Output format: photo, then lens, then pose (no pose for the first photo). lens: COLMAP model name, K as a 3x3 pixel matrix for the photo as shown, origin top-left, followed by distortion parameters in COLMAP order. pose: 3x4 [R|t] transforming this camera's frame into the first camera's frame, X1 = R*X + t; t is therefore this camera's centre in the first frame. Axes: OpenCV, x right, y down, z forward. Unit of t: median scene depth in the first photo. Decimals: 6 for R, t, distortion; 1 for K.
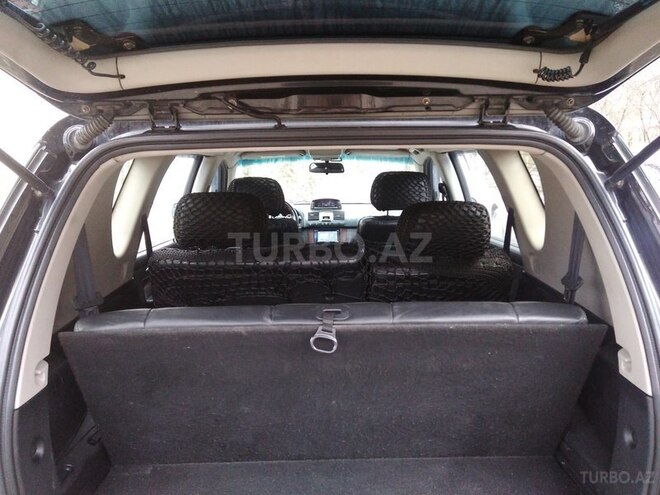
lens RADIAL K [[525.5, 0, 332.3], [0, 525.5, 246.3], [0, 0, 1]] dist [0.073859, -0.081808]
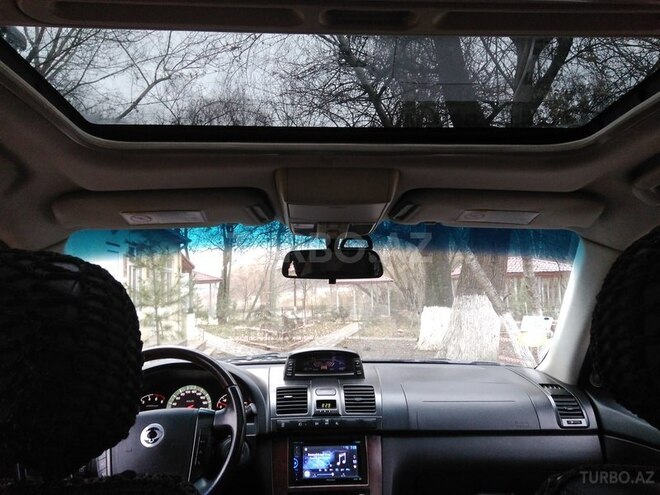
lens RADIAL K [[525.5, 0, 329.5], [0, 525.5, 244.8], [0, 0, 1]] dist [0.073859, -0.081808]
pose [[0.999671, 0.009165, 0.023959, -0.036639], [-0.002148, 0.960630, -0.277823, -0.112019], [-0.025562, 0.277680, 0.960334, 1.169656]]
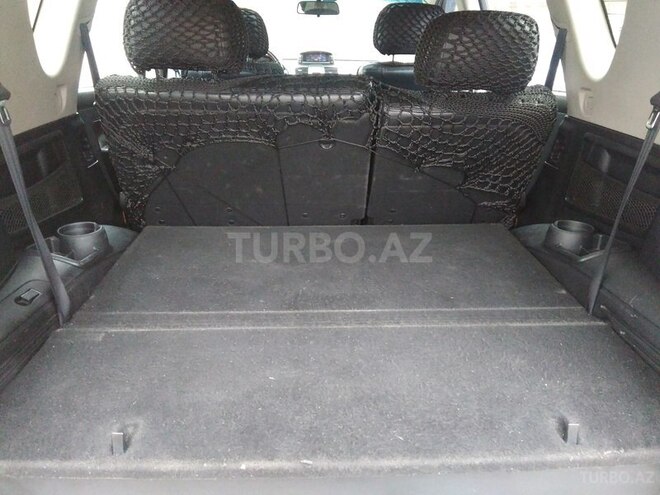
lens RADIAL K [[525.5, 0, 331.3], [0, 525.5, 254.8], [0, 0, 1]] dist [0.073859, -0.081808]
pose [[0.999332, 0.012397, 0.034376, -0.025168], [-0.019493, 0.976525, 0.214522, 0.090093], [-0.030909, -0.215049, 0.976114, 0.179248]]
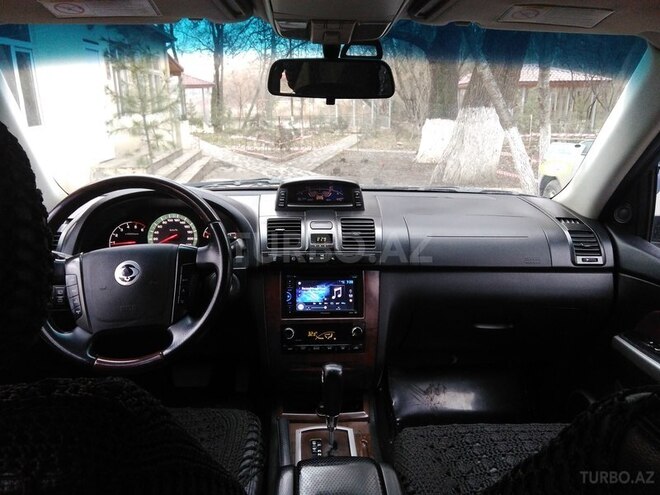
lens RADIAL K [[525.5, 0, 329.4], [0, 525.5, 242.6], [0, 0, 1]] dist [0.073859, -0.081808]
pose [[0.999339, 0.016914, 0.032174, -0.033109], [-0.019179, 0.997260, 0.071451, -0.144326], [-0.030878, -0.072021, 0.996925, 1.266409]]
